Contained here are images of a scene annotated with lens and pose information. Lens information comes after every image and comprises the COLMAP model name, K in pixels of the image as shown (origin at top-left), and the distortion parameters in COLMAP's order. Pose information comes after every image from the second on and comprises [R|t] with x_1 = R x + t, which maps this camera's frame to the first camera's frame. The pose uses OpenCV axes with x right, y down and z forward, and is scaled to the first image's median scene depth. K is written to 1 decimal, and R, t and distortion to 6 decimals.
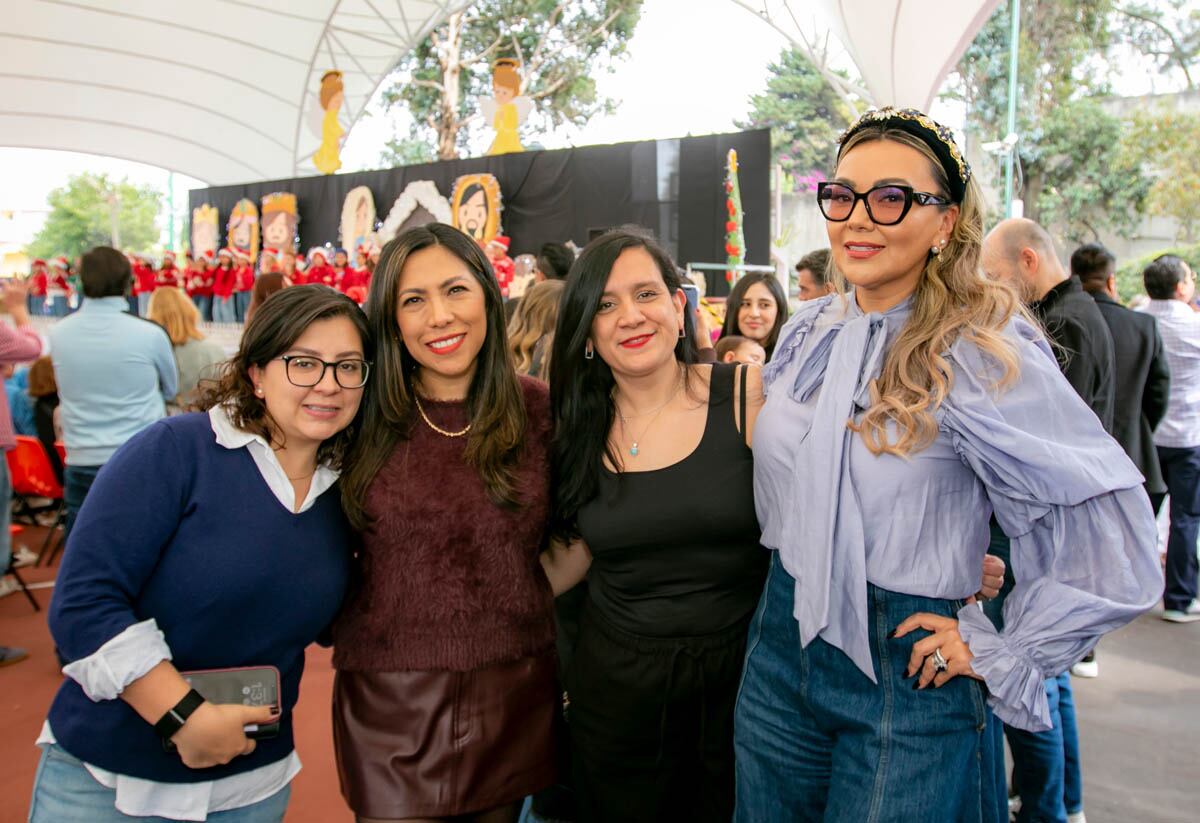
lens RADIAL K [[1048.4, 0, 662.6], [0, 1048.4, 371.2], [0, 0, 1]] dist [-0.077299, 0.010225]
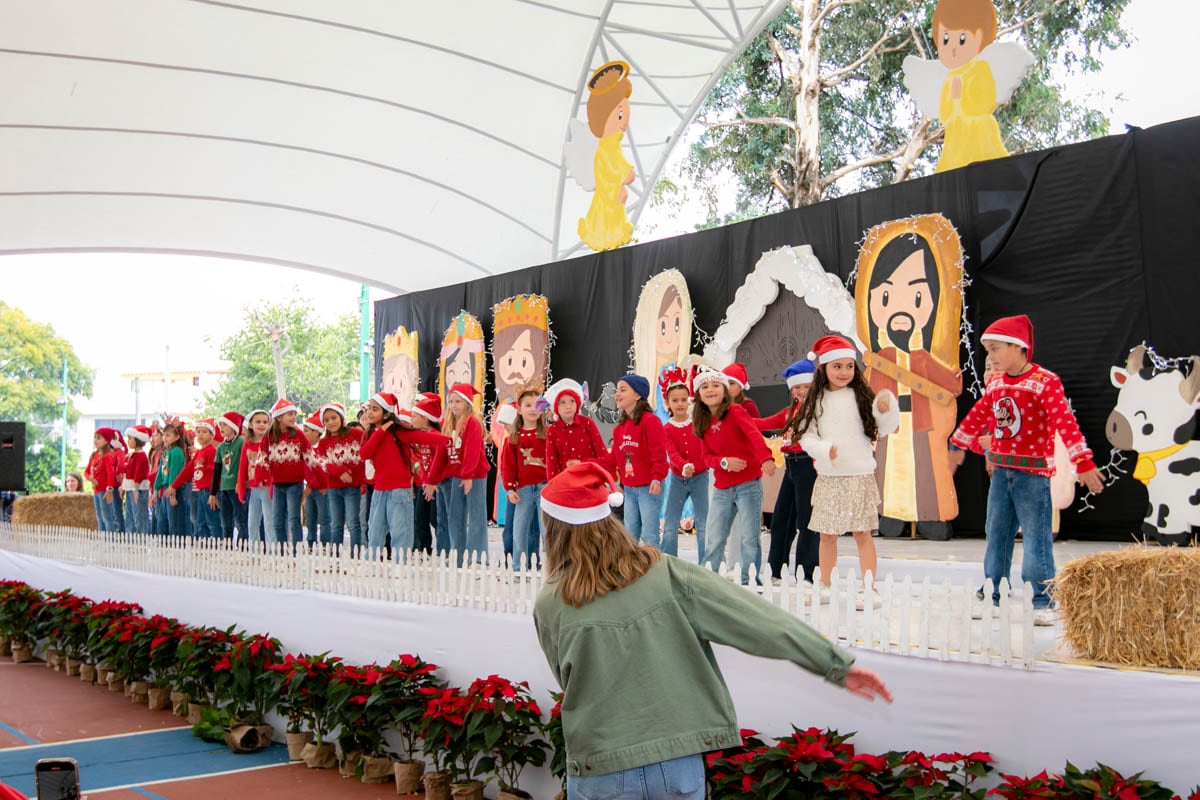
lens RADIAL K [[1496.0, 0, 564.9], [0, 1496.0, 378.6], [0, 0, 1]] dist [-0.017671, 0.000000]
pose [[0.941494, -0.047221, -0.333706, -0.066181], [0.001820, 0.990834, -0.135072, -0.016243], [0.337026, 0.126562, 0.932950, 0.211013]]
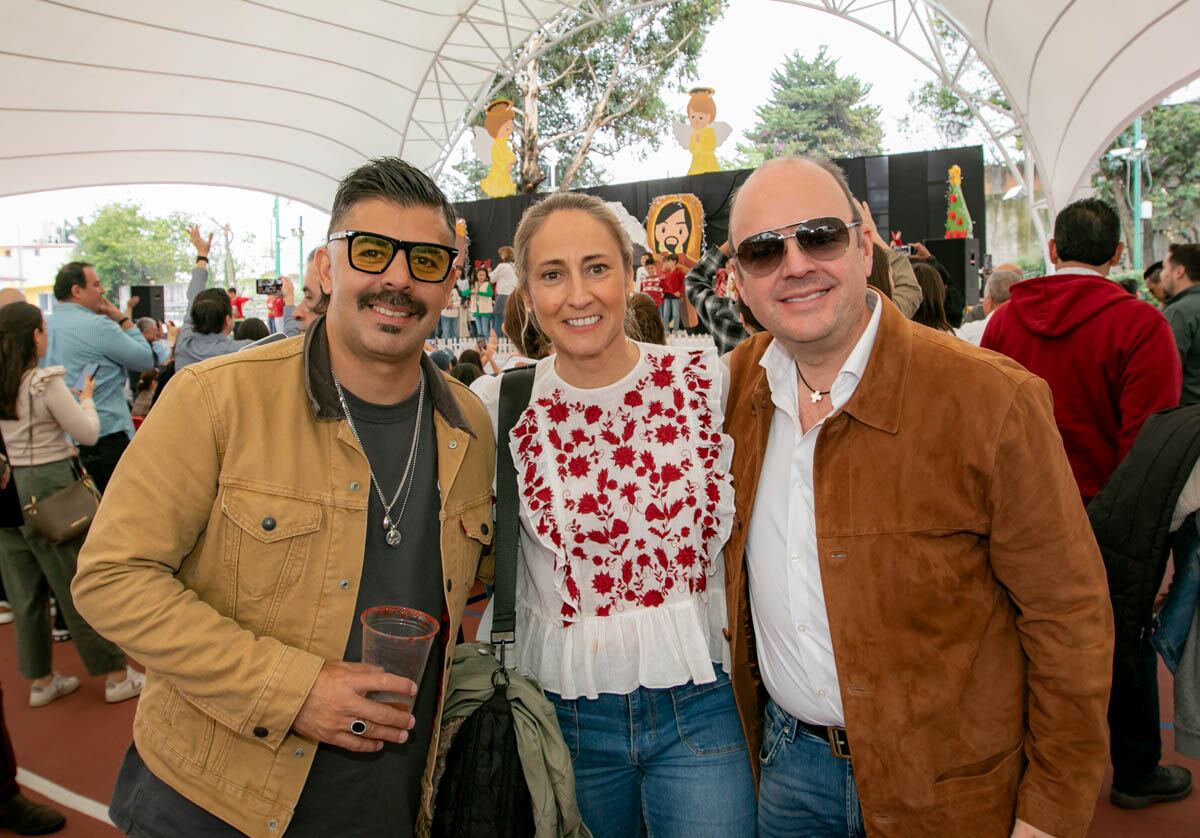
lens RADIAL K [[1063.6, 0, 599.7], [0, 1063.6, 364.4], [0, 0, 1]] dist [-0.070157, 0.013824]
pose [[0.999253, -0.038382, 0.004569, -0.173923], [0.038469, 0.999048, -0.020584, 0.003582], [-0.003775, 0.020745, 0.999778, -0.056108]]
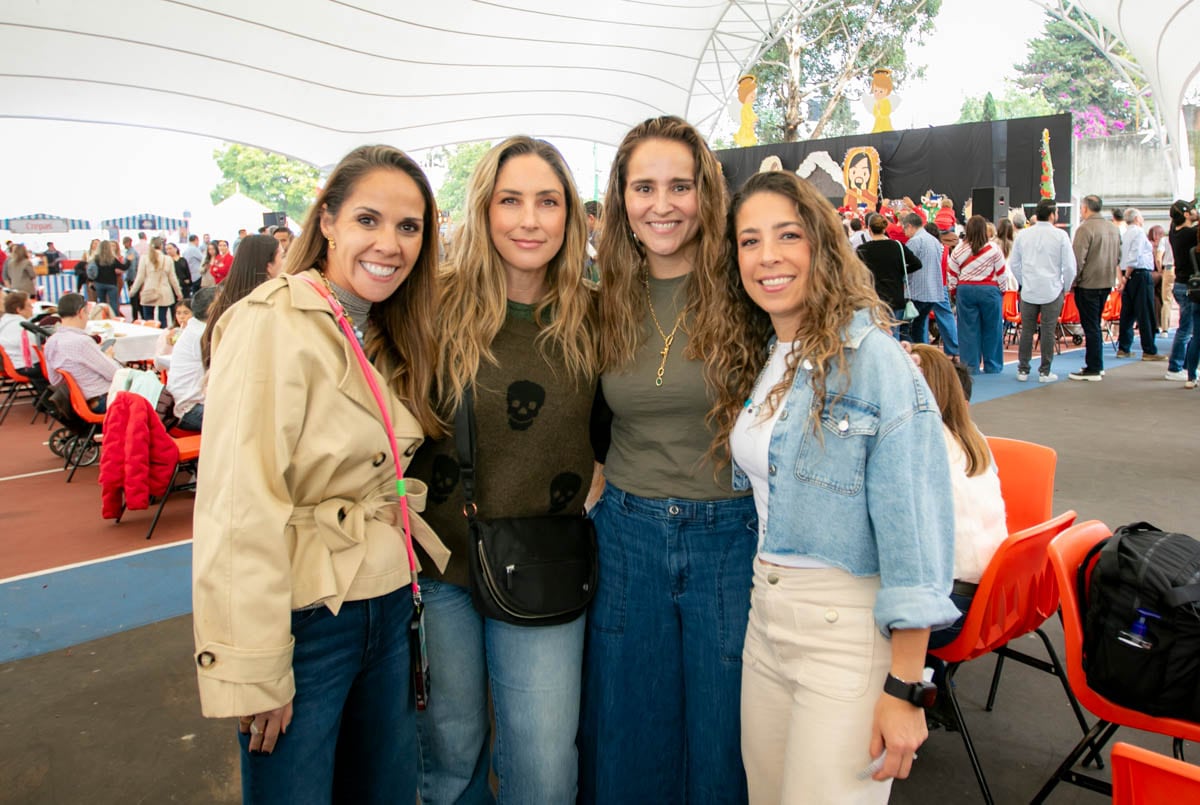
lens RADIAL K [[1047.2, 0, 629.9], [0, 1047.2, 358.1], [0, 0, 1]] dist [-0.072809, 0.012244]
pose [[0.963586, 0.000606, -0.267397, -0.064484], [0.013218, 0.998667, 0.049897, 0.023874], [0.267071, -0.051614, 0.962294, -0.358026]]
